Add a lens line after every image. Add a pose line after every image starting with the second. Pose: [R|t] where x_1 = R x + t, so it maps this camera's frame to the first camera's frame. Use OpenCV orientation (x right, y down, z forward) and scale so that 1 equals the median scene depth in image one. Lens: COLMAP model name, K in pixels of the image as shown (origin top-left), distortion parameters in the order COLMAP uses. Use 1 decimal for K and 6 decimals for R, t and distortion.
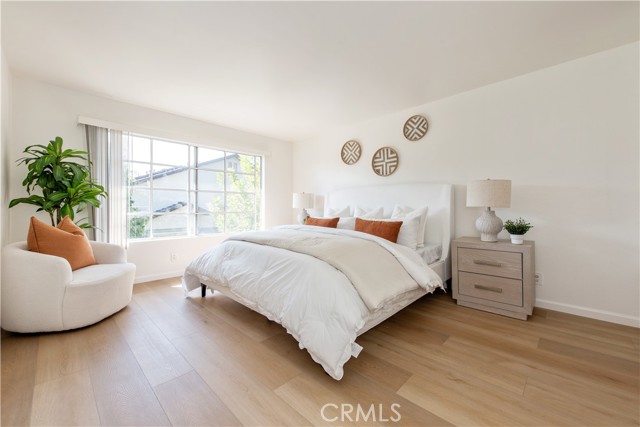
lens RADIAL K [[251.7, 0, 319.9], [0, 251.7, 210.1], [0, 0, 1]] dist [0.011942, -0.003545]
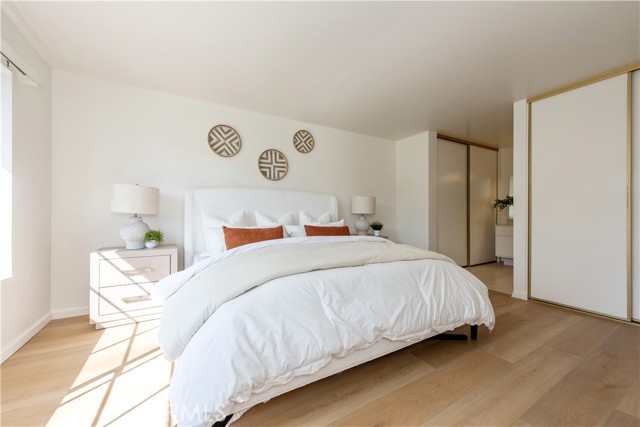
lens RADIAL K [[251.7, 0, 317.8], [0, 251.7, 215.3], [0, 0, 1]] dist [0.011942, -0.003545]
pose [[0.260518, -0.001574, 0.965468, -0.628103], [0.004208, 0.999991, 0.000495, -0.003612], [-0.965460, 0.003933, 0.260522, 0.616924]]
